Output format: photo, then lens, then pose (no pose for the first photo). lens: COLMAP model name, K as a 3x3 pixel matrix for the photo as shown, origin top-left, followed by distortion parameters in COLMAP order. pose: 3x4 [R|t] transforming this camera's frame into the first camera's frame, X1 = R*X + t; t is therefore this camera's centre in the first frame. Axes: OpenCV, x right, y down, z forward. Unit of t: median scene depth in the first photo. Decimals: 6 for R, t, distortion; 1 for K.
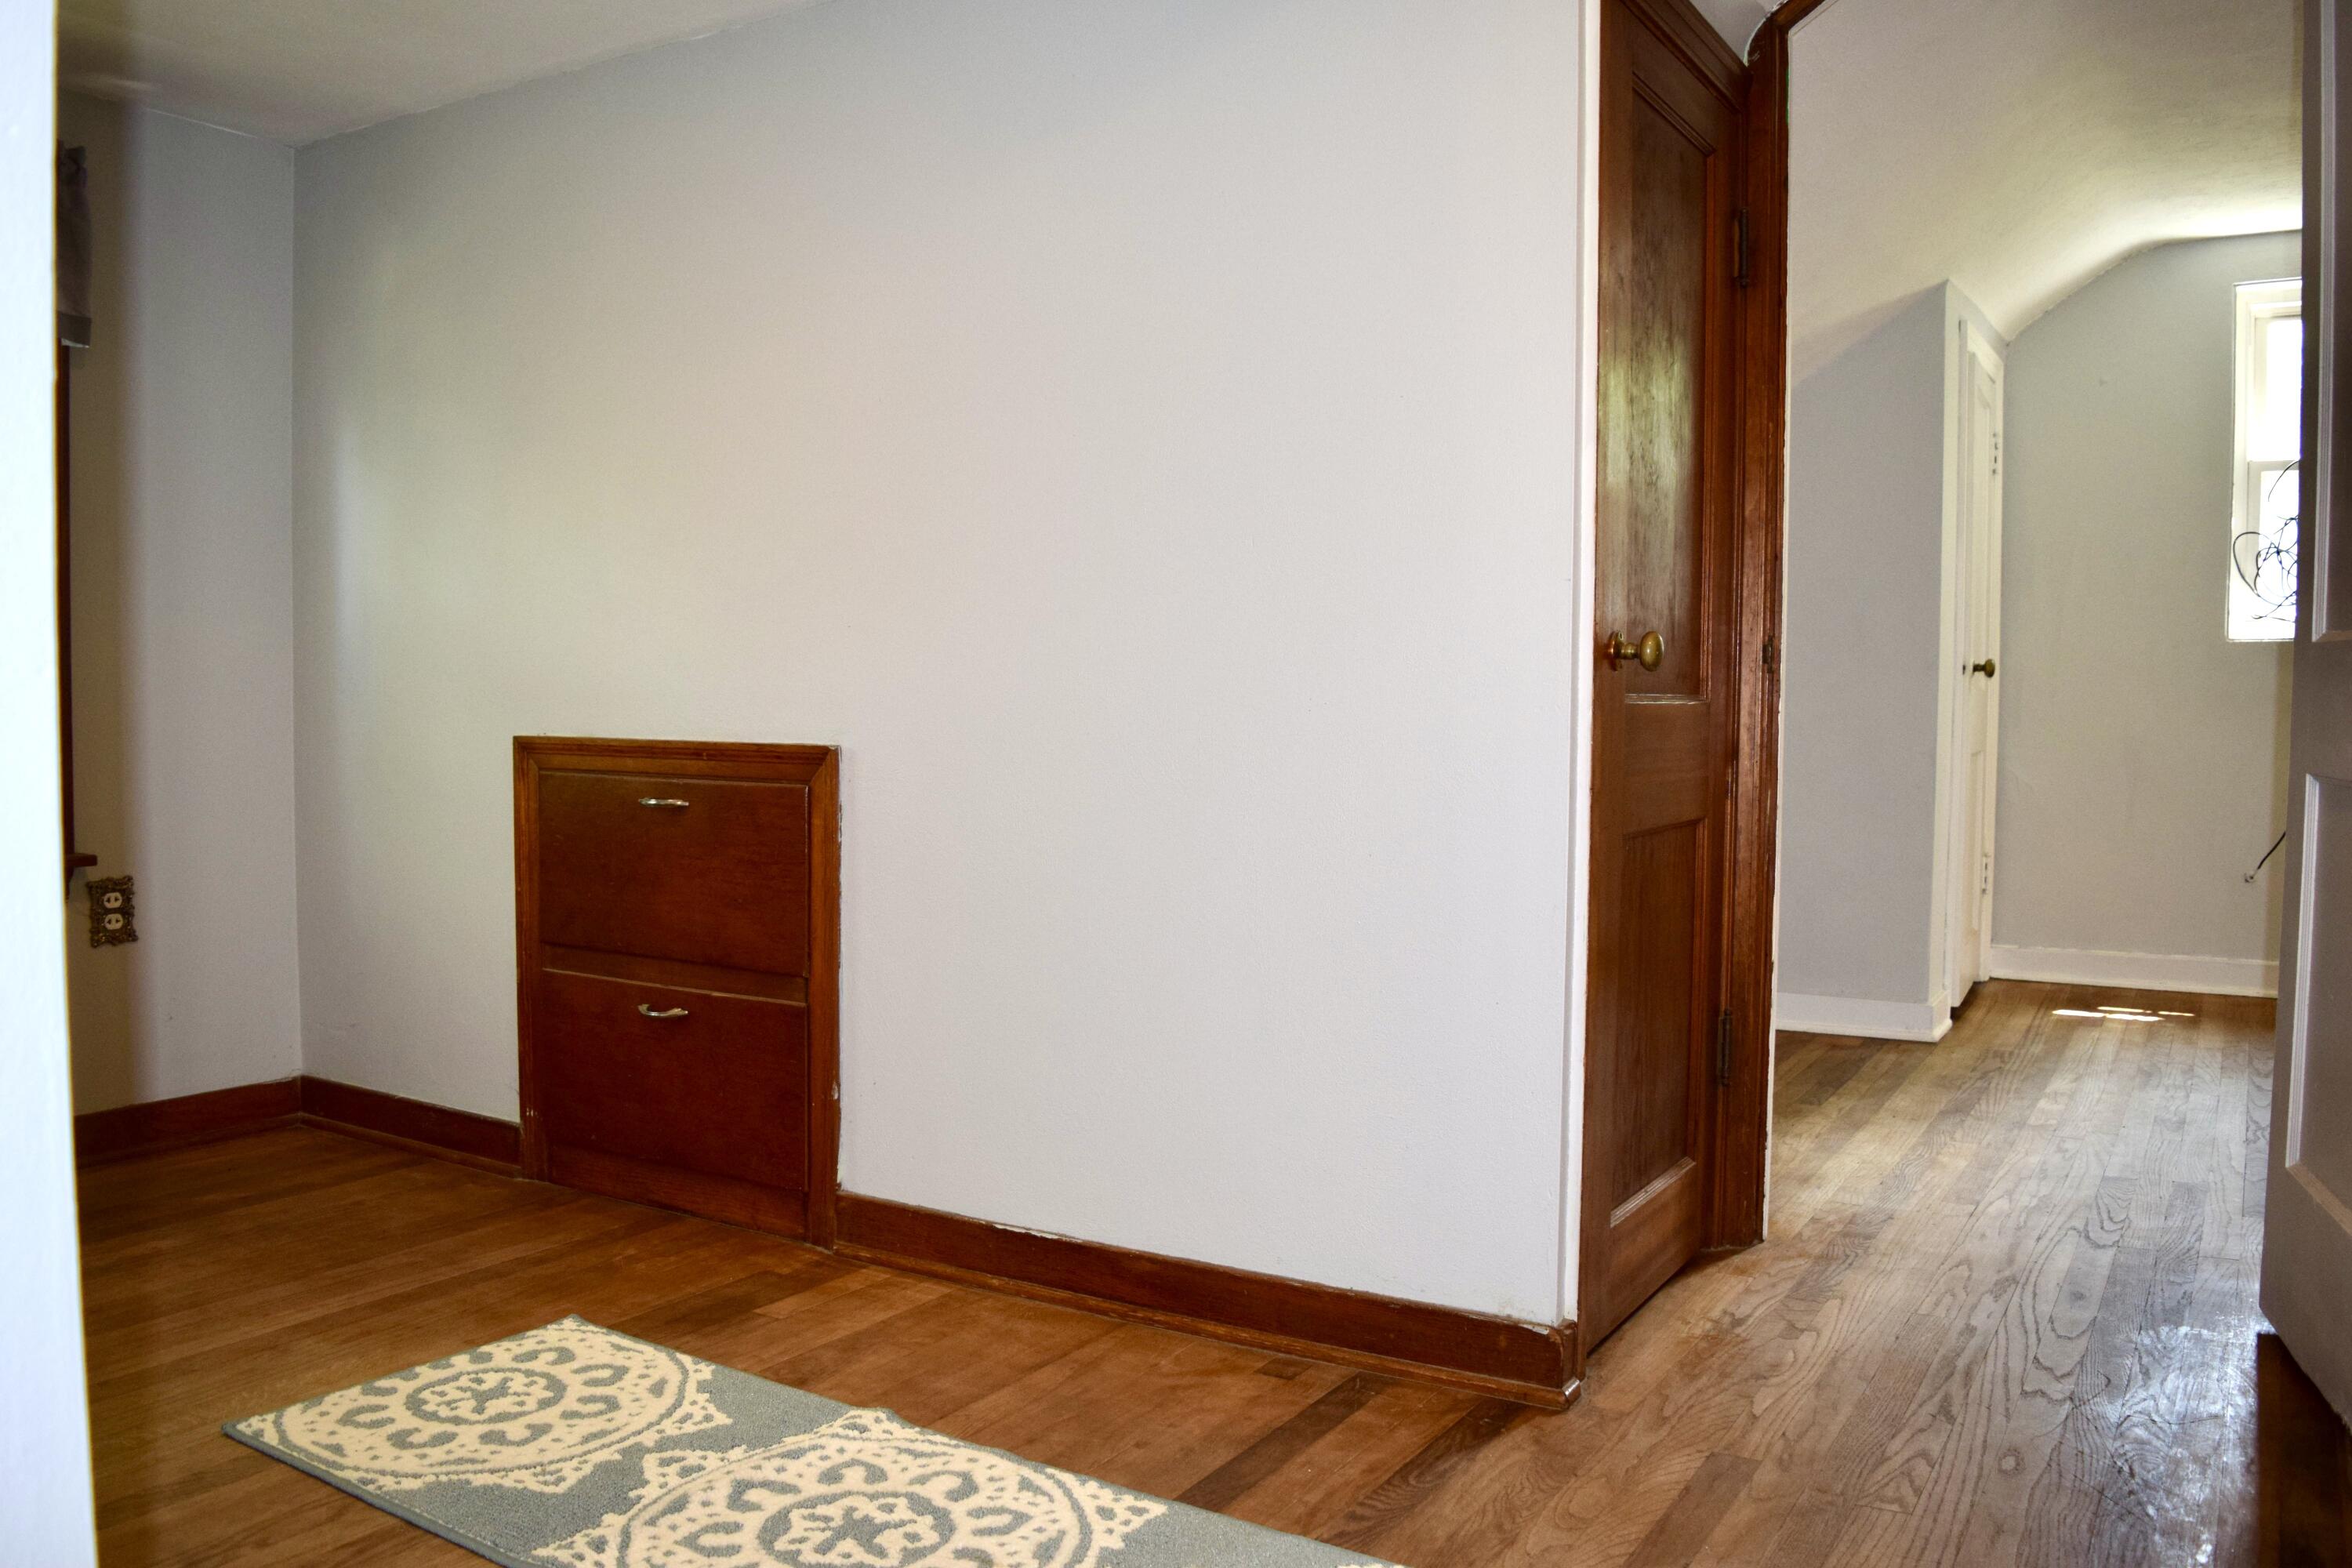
lens RADIAL K [[1861.7, 0, 1178.2], [0, 1861.7, 786.6], [0, 0, 1]] dist [-0.082037, -0.001299]
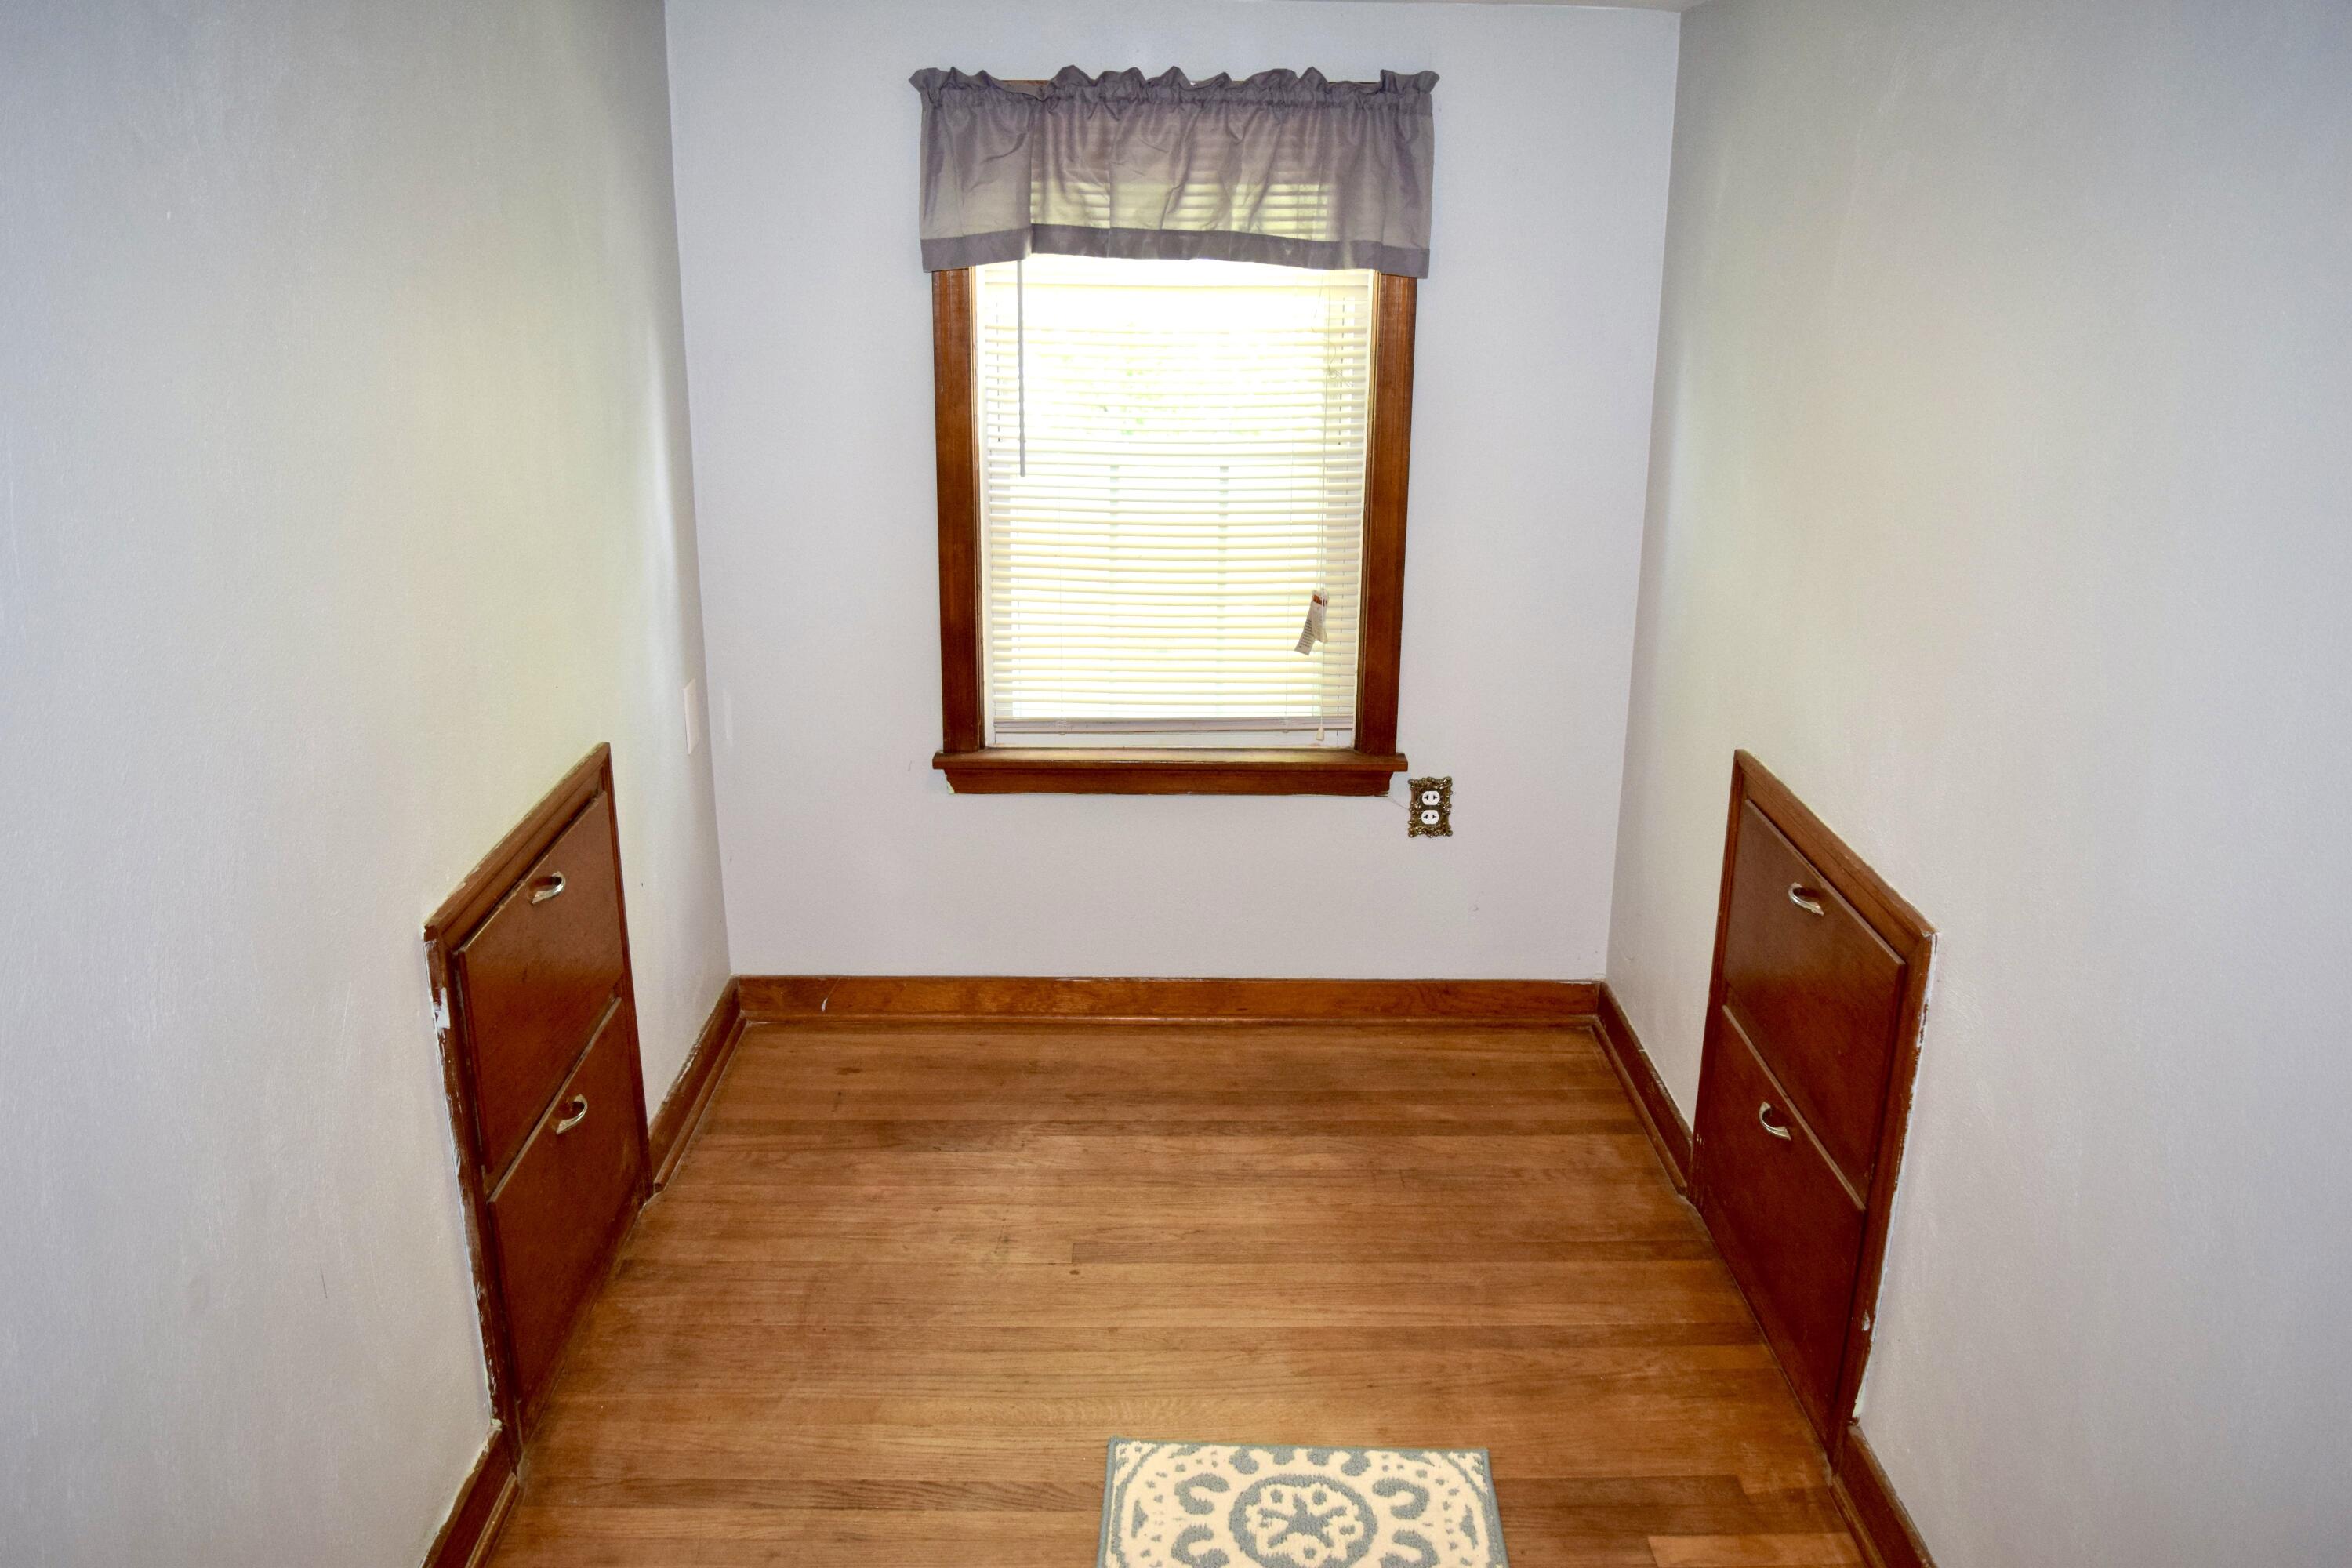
lens RADIAL K [[1861.7, 0, 1176.1], [0, 1861.7, 780.2], [0, 0, 1]] dist [-0.082037, -0.001299]
pose [[0.538499, 0.255574, -0.802933, 0.252979], [-0.054211, 0.961427, 0.269665, -0.283635], [0.840880, -0.101687, 0.531582, 0.347897]]
